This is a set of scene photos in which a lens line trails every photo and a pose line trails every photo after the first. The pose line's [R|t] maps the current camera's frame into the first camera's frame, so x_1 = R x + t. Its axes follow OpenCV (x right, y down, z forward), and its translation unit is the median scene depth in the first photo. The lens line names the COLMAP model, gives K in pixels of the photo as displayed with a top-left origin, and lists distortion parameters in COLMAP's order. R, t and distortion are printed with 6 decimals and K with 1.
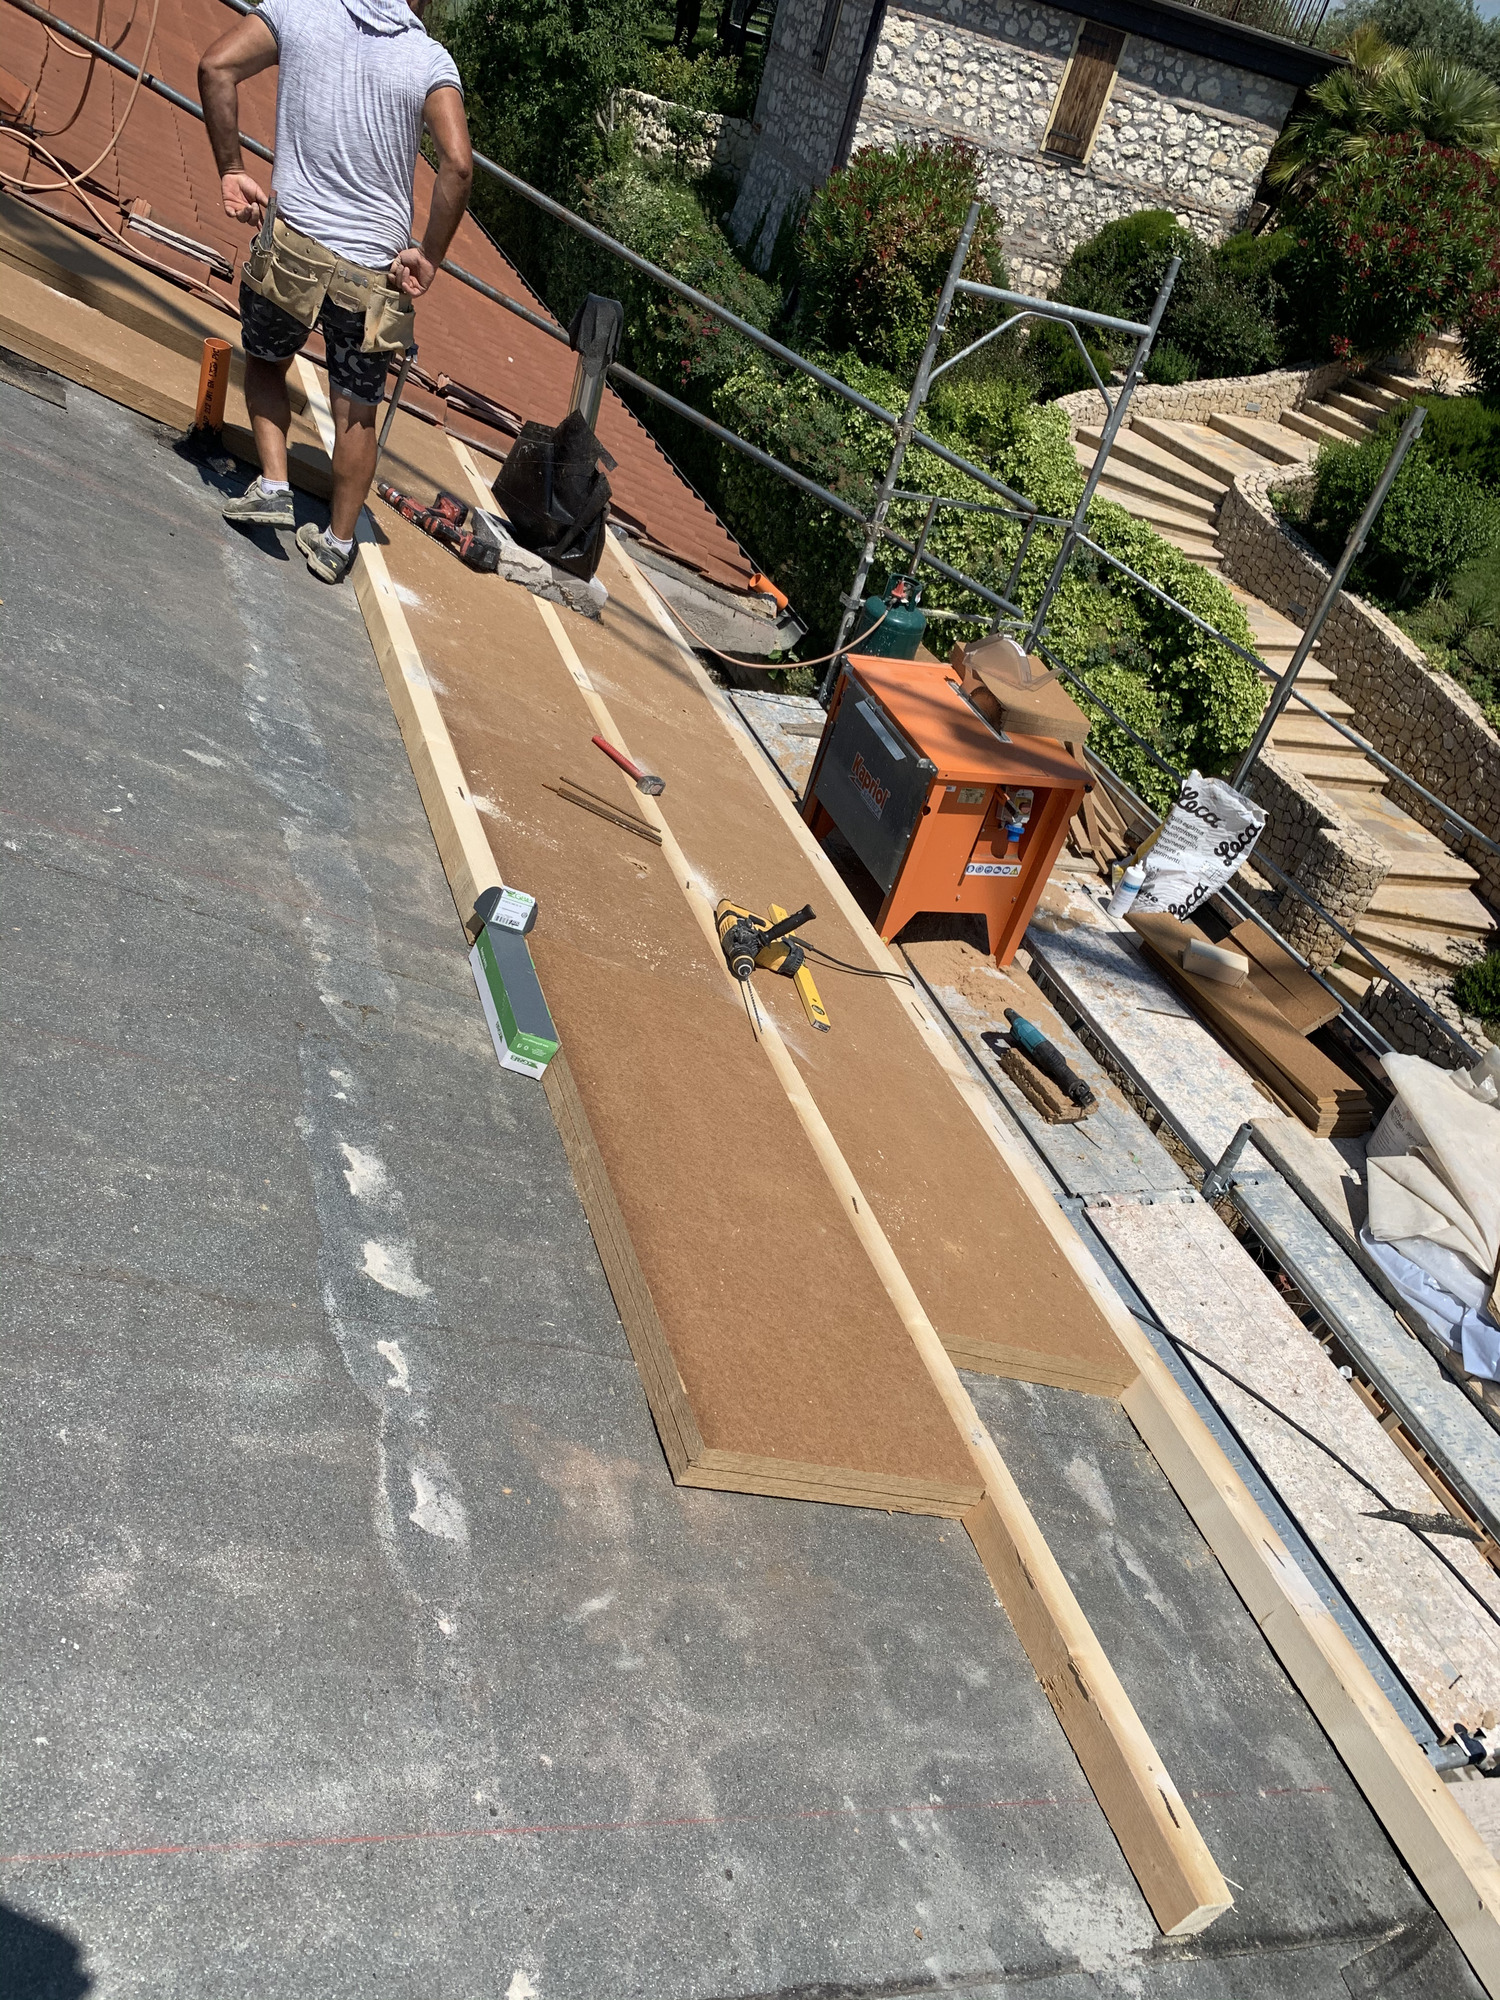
lens RADIAL K [[1496.1, 0, 755.9], [0, 1496.1, 994.9], [0, 0, 1]] dist [0.003555, 0.015251]
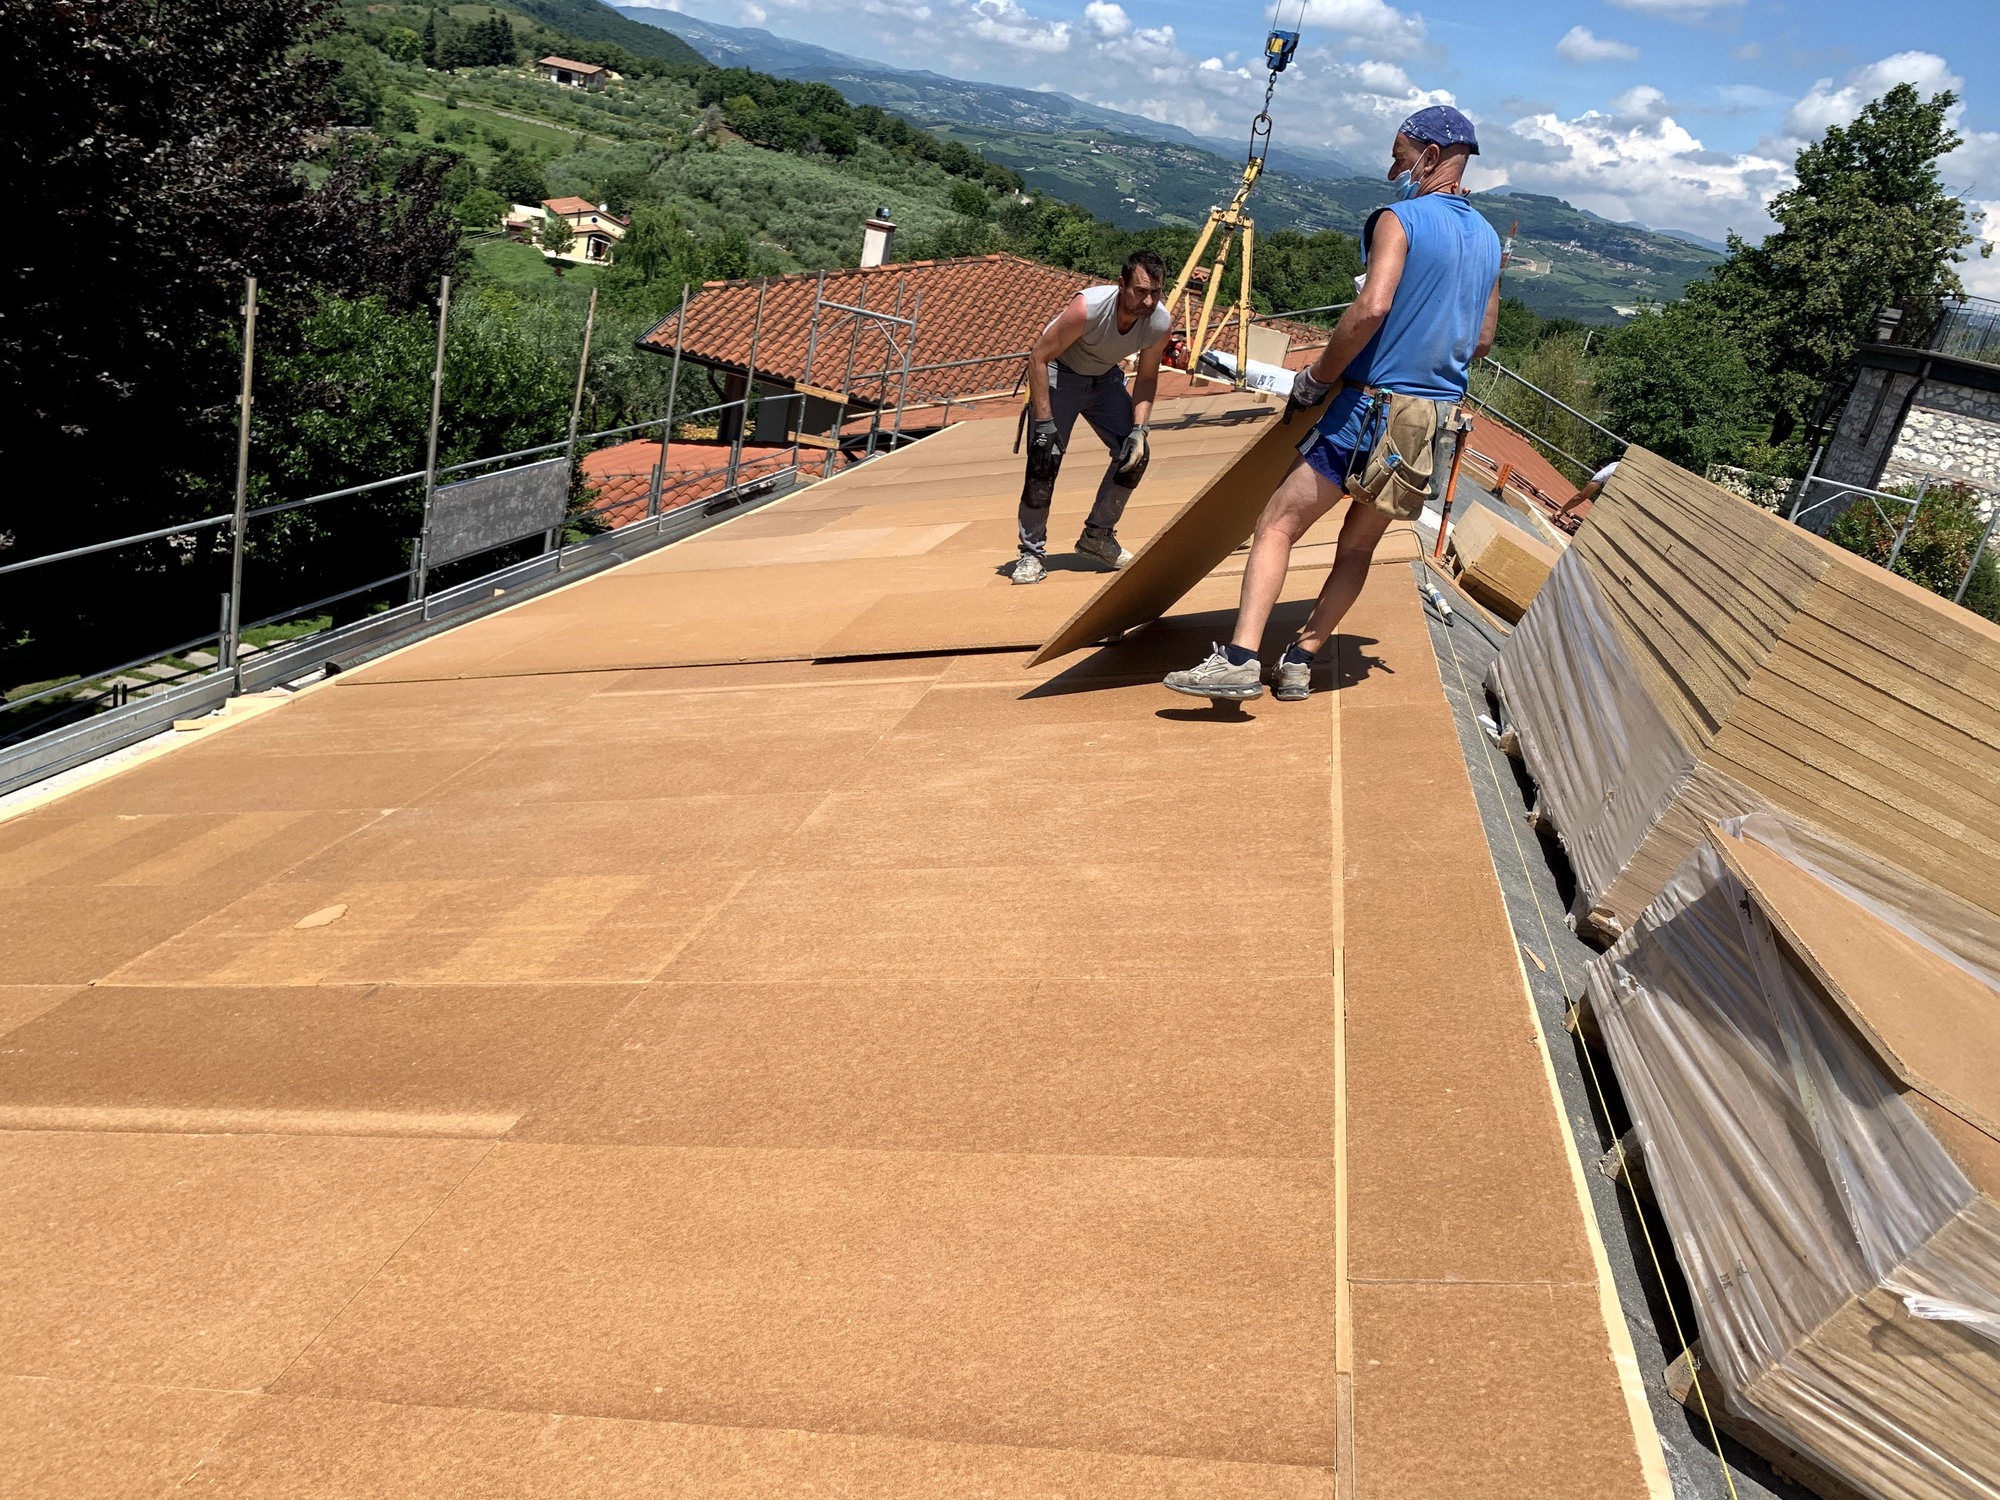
lens RADIAL K [[1496.1, 0, 1002.8], [0, 1496.1, 756.0], [0, 0, 1]] dist [0.003555, 0.015251]
pose [[0.858654, 0.108944, -0.500844, 0.094261], [-0.284634, 0.913983, -0.289170, 0.333707], [0.426259, 0.390854, 0.815804, -0.445504]]
